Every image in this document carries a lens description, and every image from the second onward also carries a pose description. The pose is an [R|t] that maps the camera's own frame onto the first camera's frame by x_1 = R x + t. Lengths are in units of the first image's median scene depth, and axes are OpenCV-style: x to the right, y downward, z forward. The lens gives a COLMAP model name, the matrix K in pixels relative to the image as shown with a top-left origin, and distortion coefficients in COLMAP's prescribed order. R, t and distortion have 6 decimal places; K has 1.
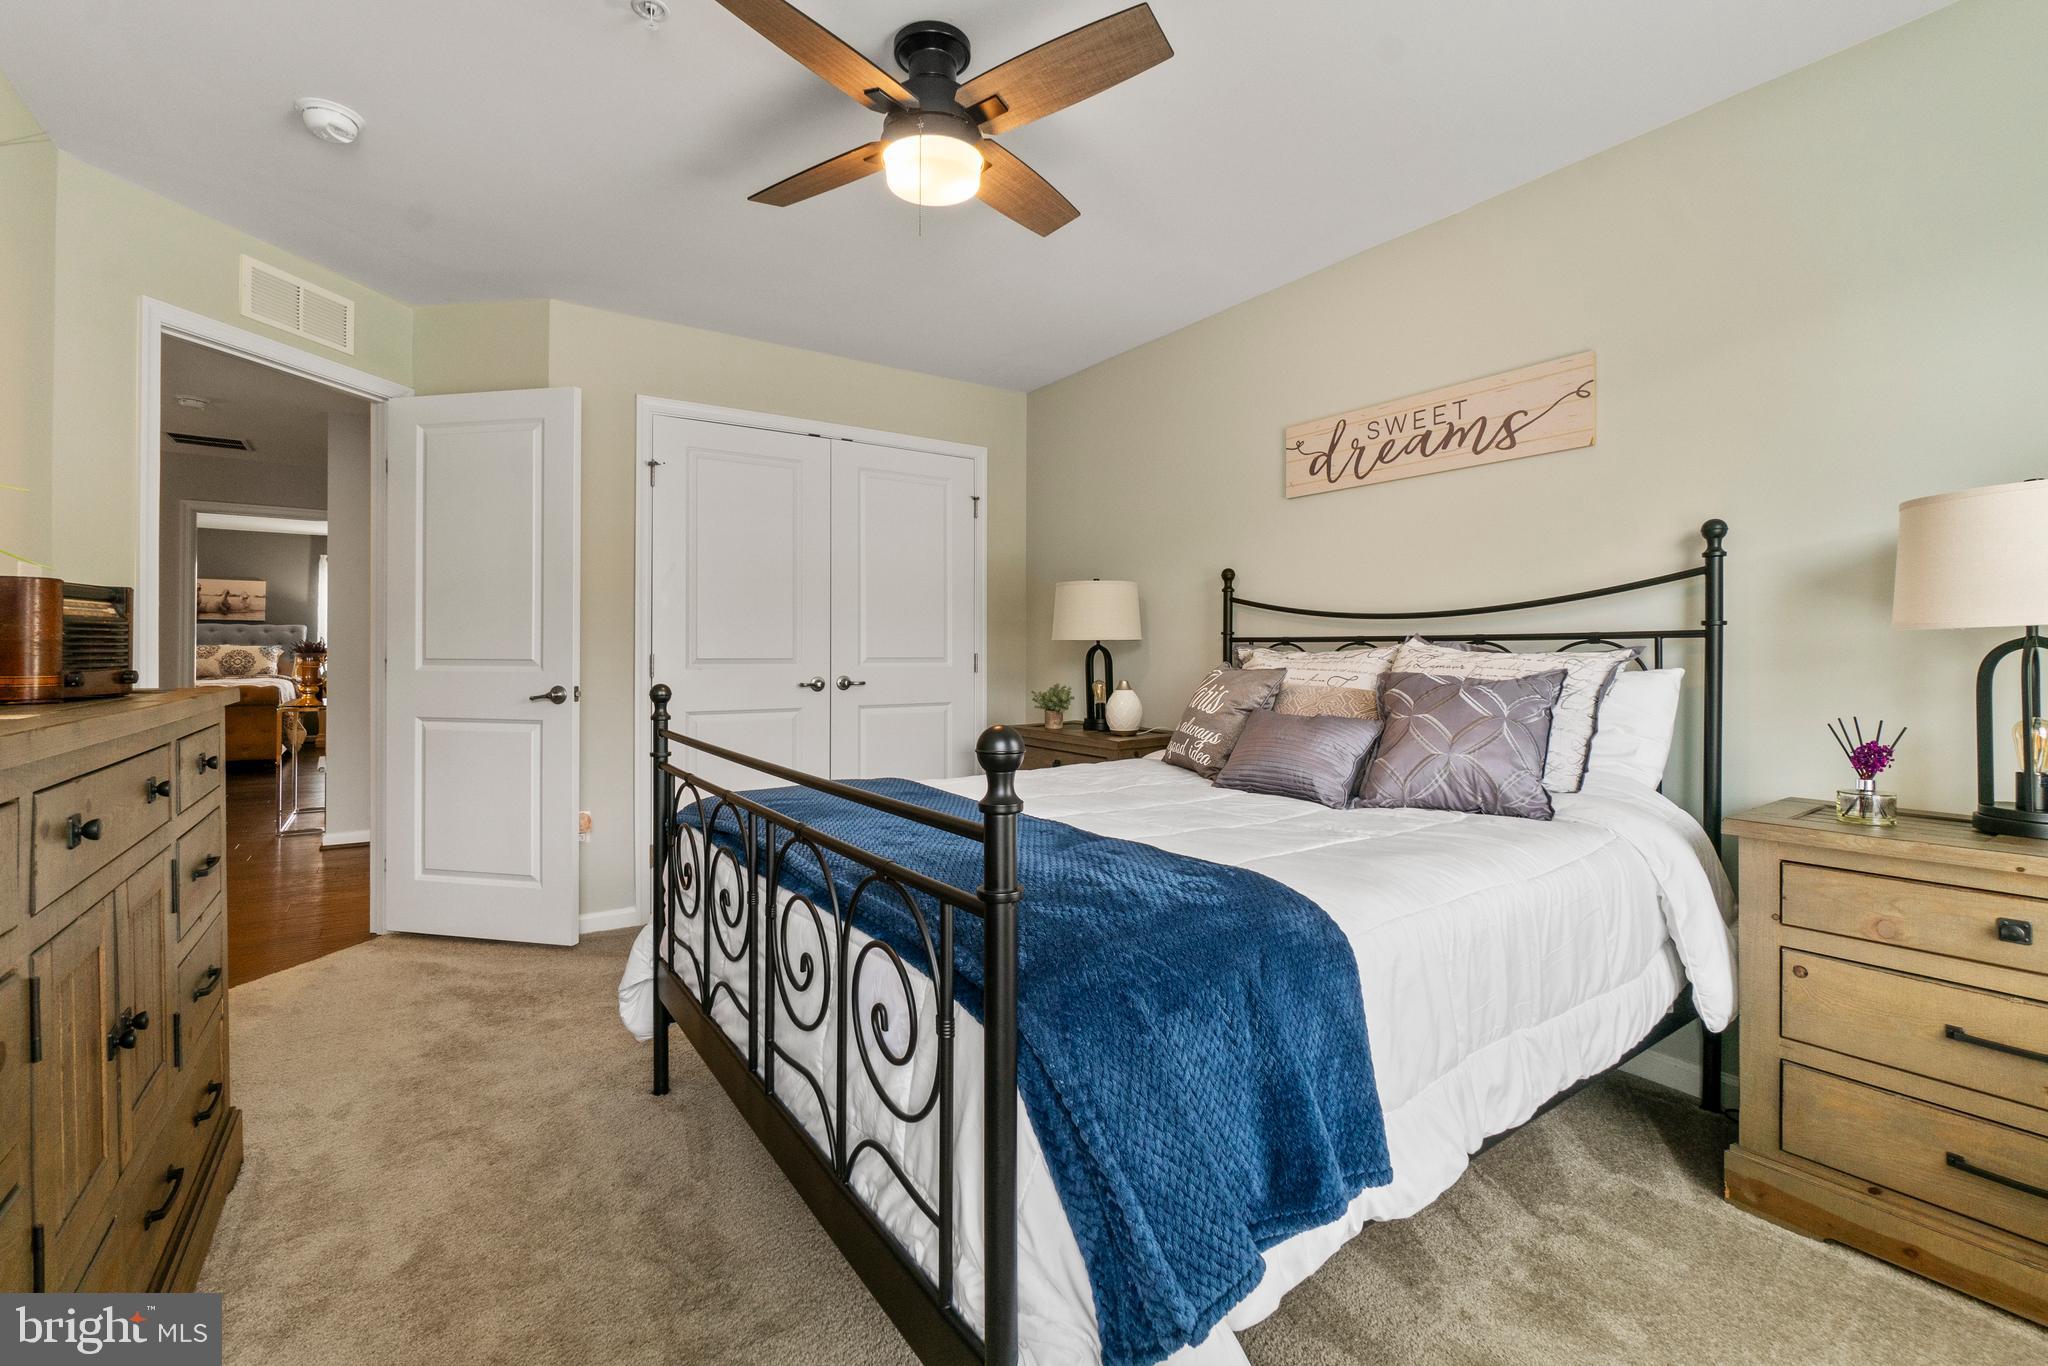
lens RADIAL K [[881.0, 0, 1015.7], [0, 881.0, 672.6], [0, 0, 1]] dist [-0.003470, -0.000282]
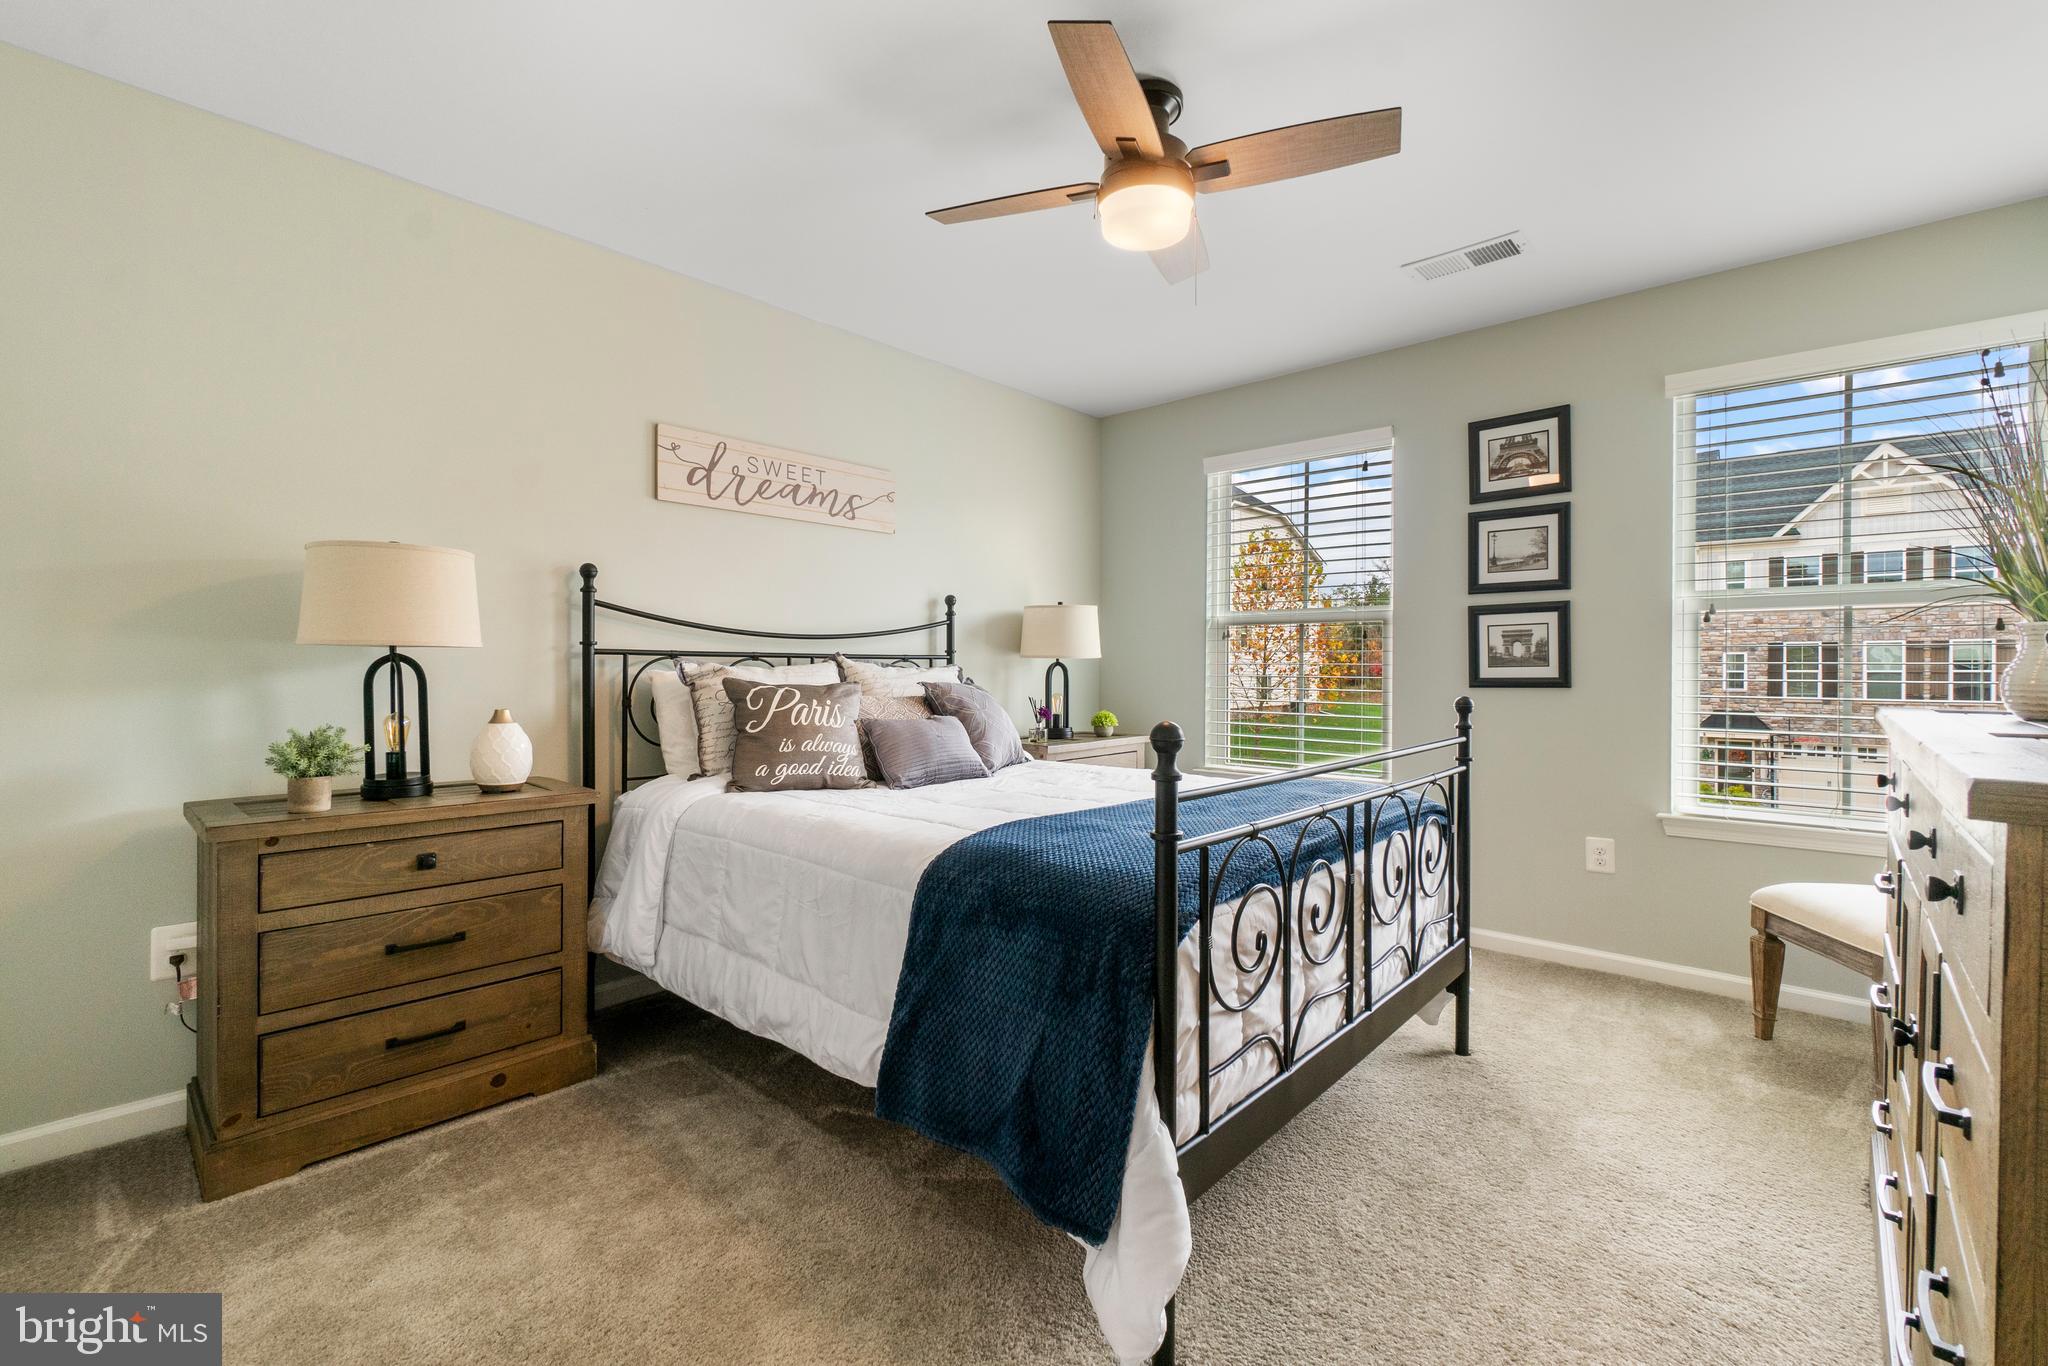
lens RADIAL K [[881.0, 0, 1015.7], [0, 881.0, 672.6], [0, 0, 1]] dist [-0.003470, -0.000282]
pose [[-0.224130, -0.005861, 0.974542, -0.742278], [0.019396, 0.999757, 0.010473, -0.021764], [-0.974366, 0.021250, -0.223962, 0.938283]]
